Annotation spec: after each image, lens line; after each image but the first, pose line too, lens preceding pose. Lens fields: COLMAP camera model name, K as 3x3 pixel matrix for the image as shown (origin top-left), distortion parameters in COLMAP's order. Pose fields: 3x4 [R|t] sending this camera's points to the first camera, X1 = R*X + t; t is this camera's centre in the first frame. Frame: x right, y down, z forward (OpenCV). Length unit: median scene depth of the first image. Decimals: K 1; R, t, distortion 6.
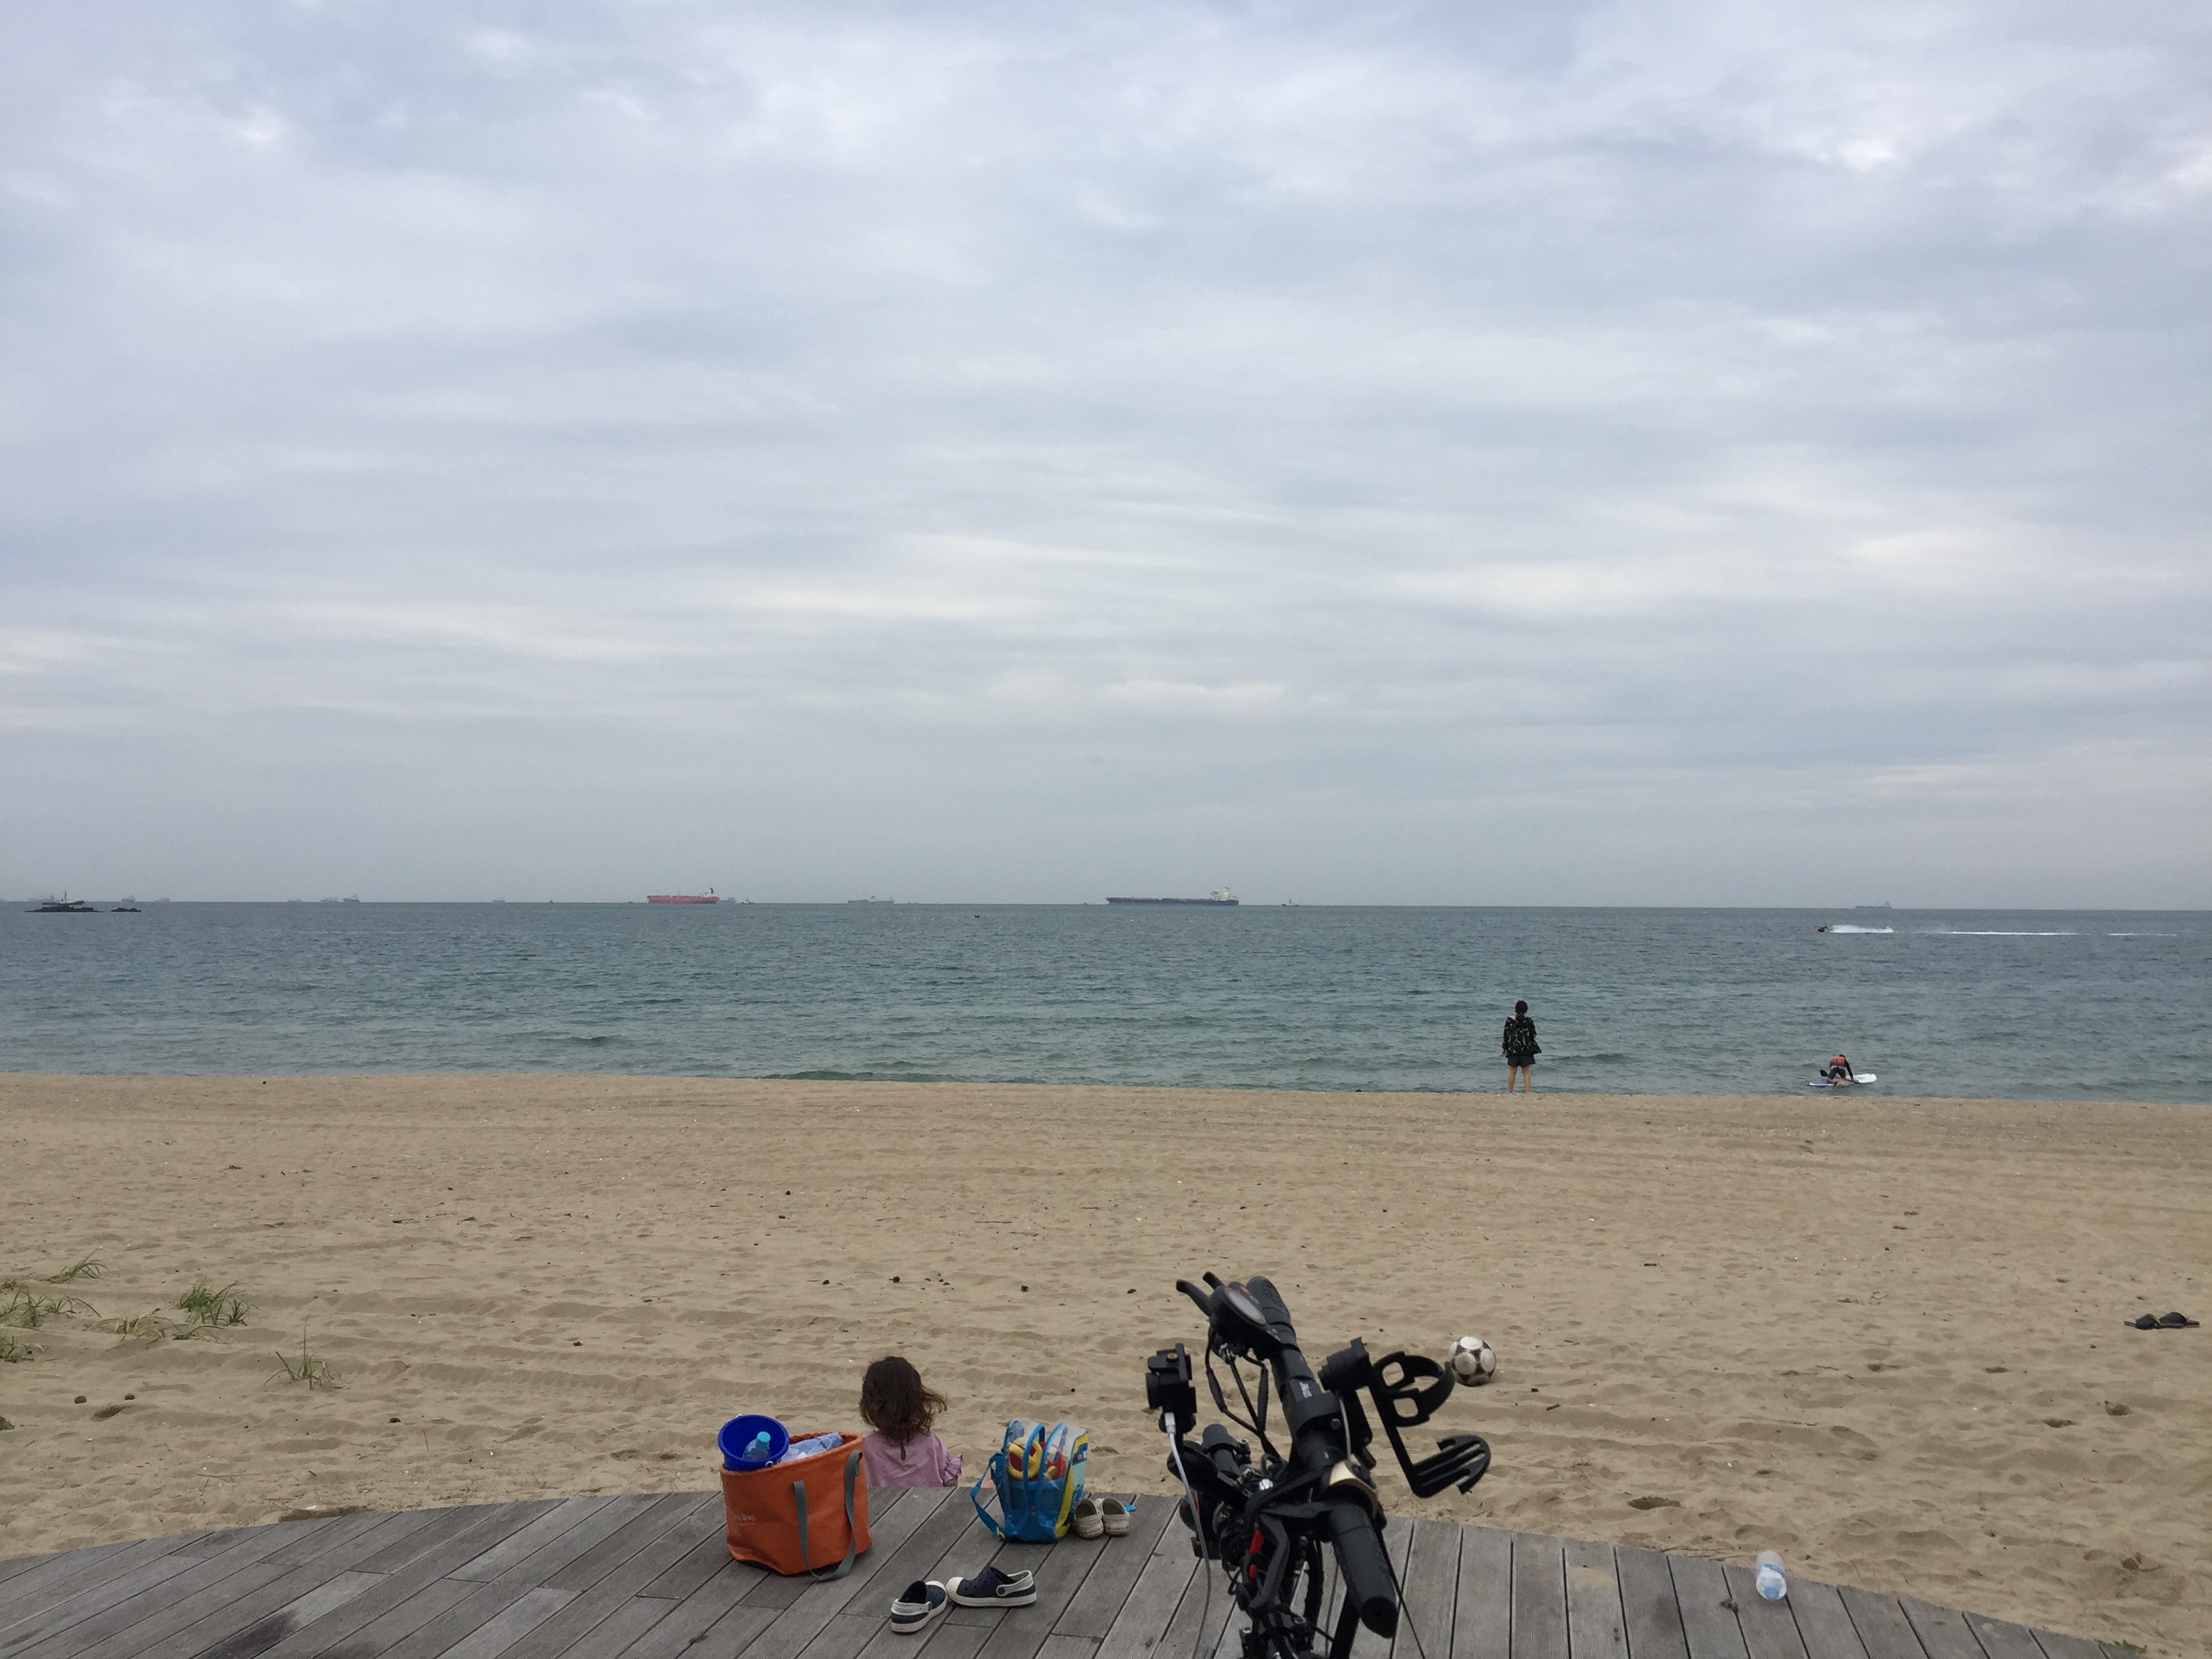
lens RADIAL K [[1846.6, 0, 1094.3], [0, 1846.6, 823.2], [0, 0, 1]] dist [0.060730, -0.061370]
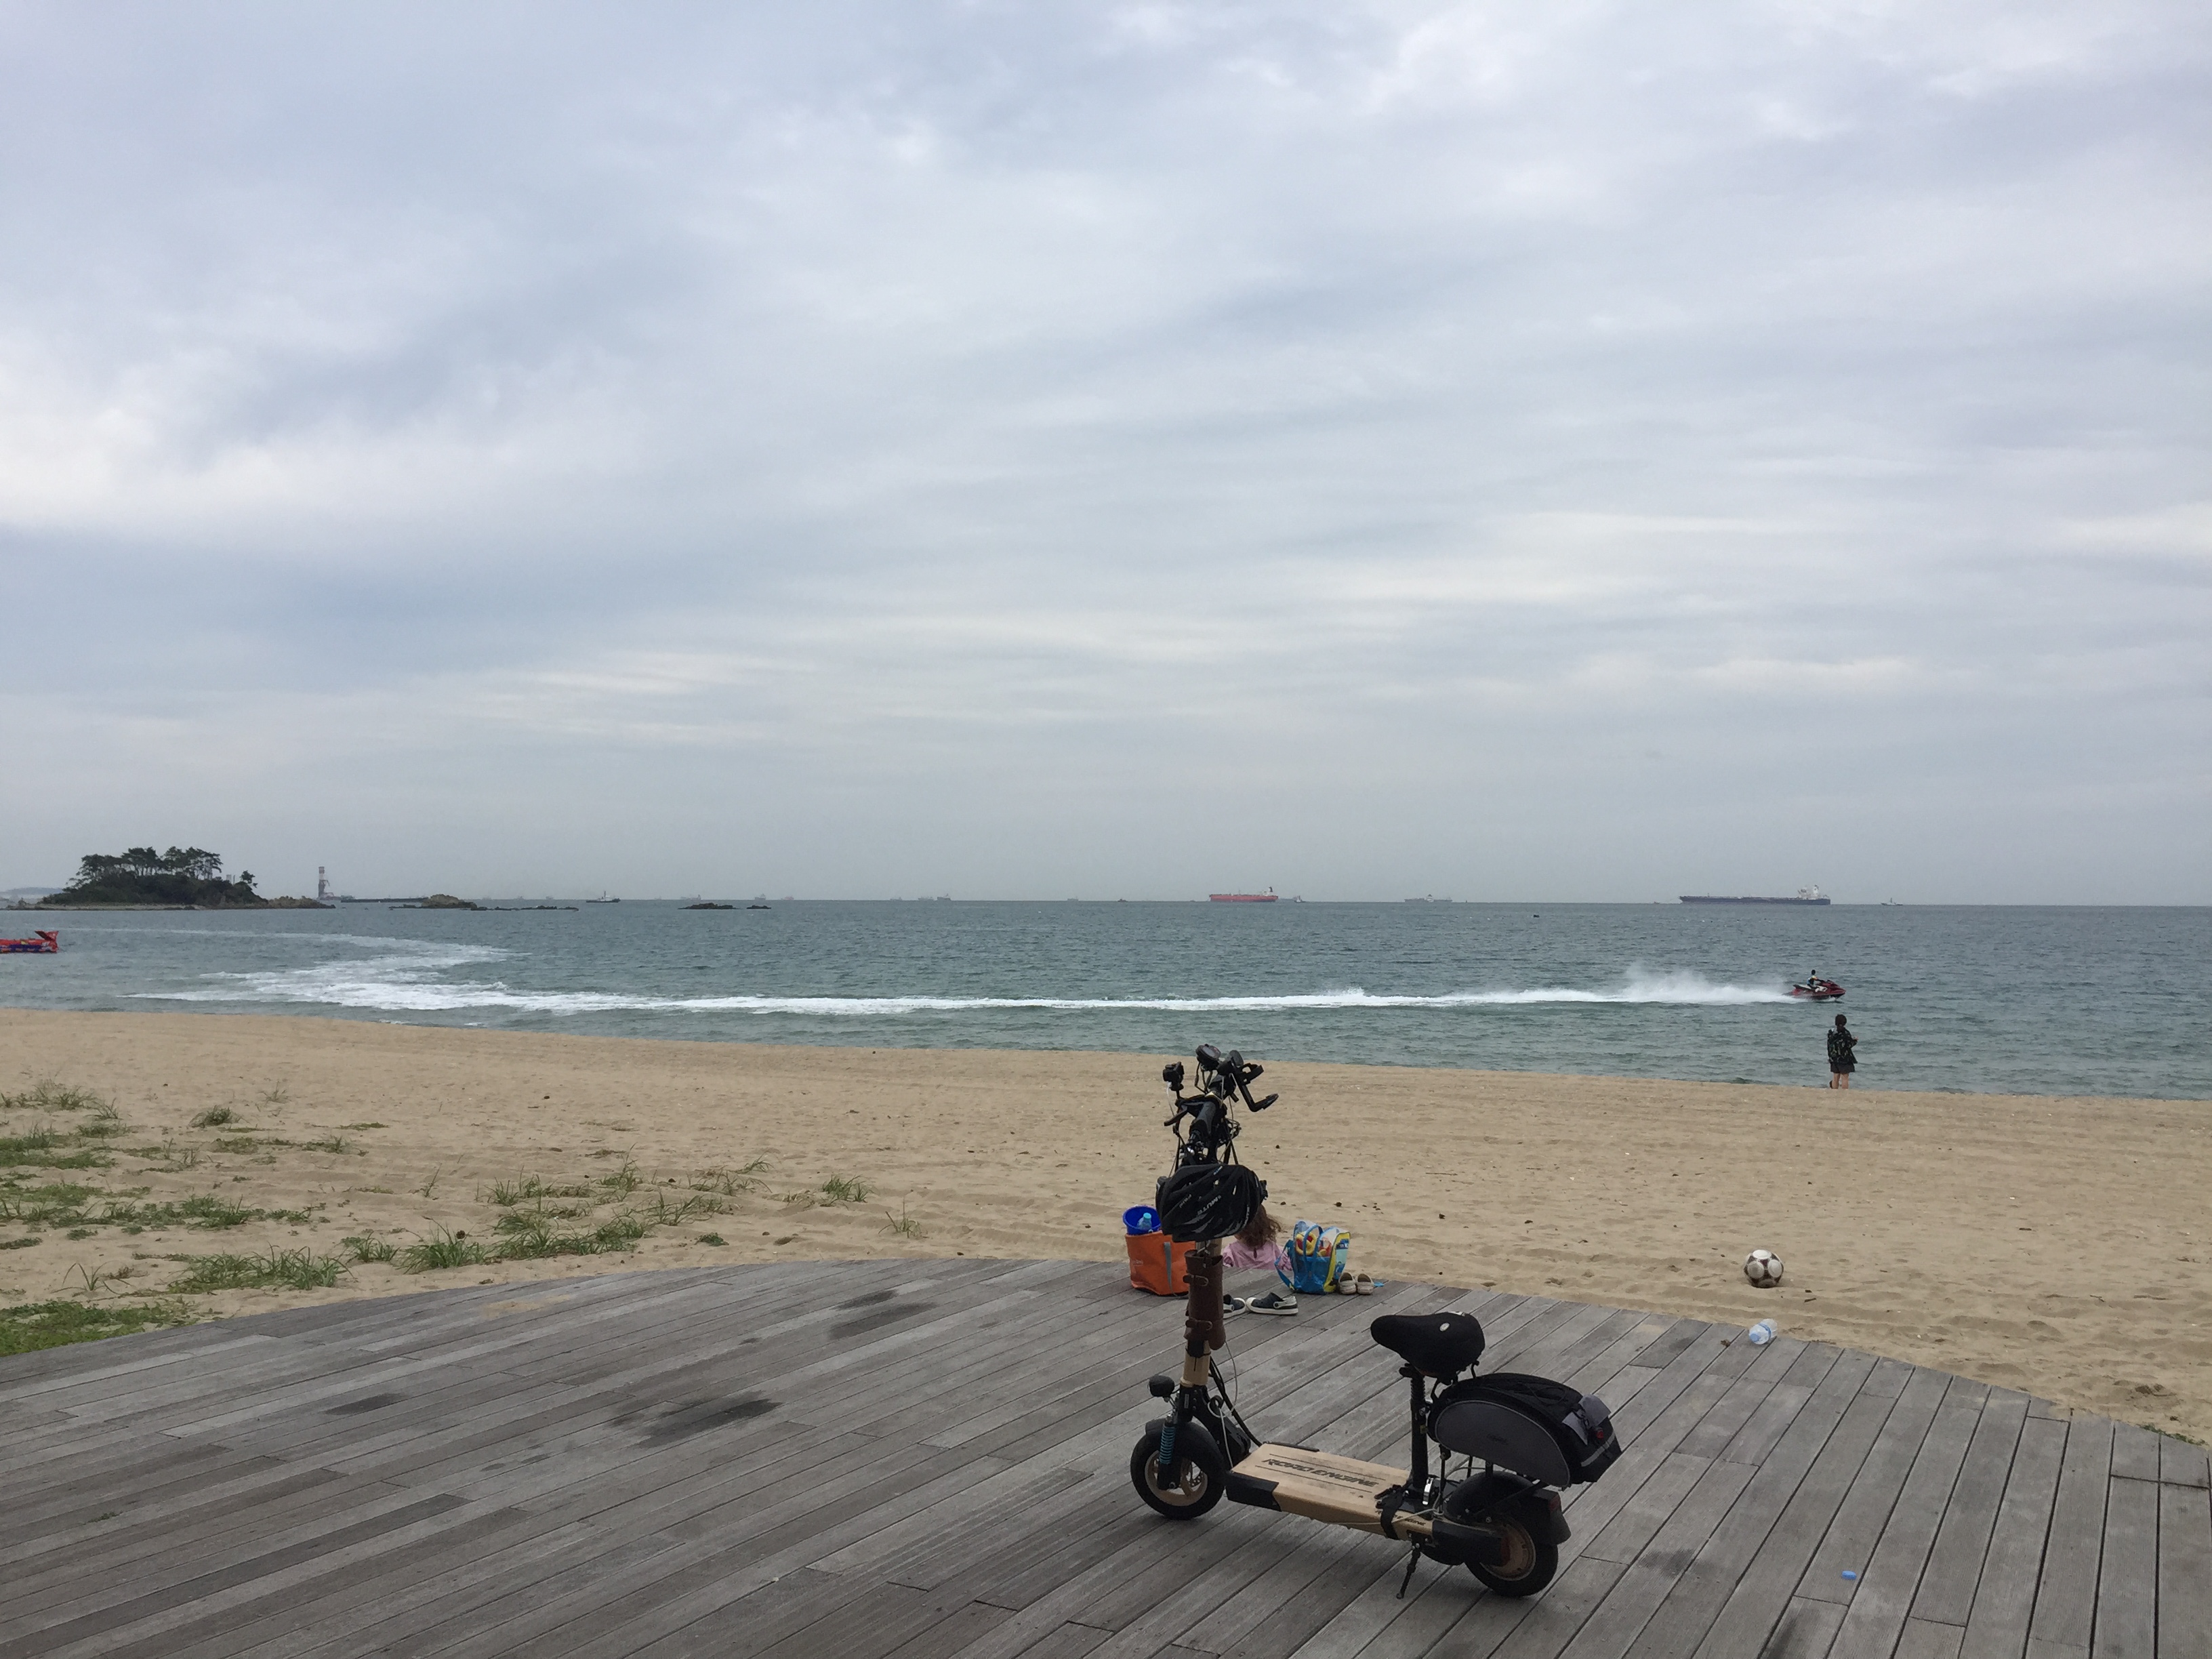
lens RADIAL K [[1862.2, 0, 1093.3], [0, 1862.2, 815.7], [0, 0, 1]] dist [0.073890, -0.089538]
pose [[0.955458, -0.014074, -0.294792, 0.105231], [0.013215, 0.999901, -0.004905, -0.010915], [0.294831, 0.000791, 0.955549, -0.240862]]
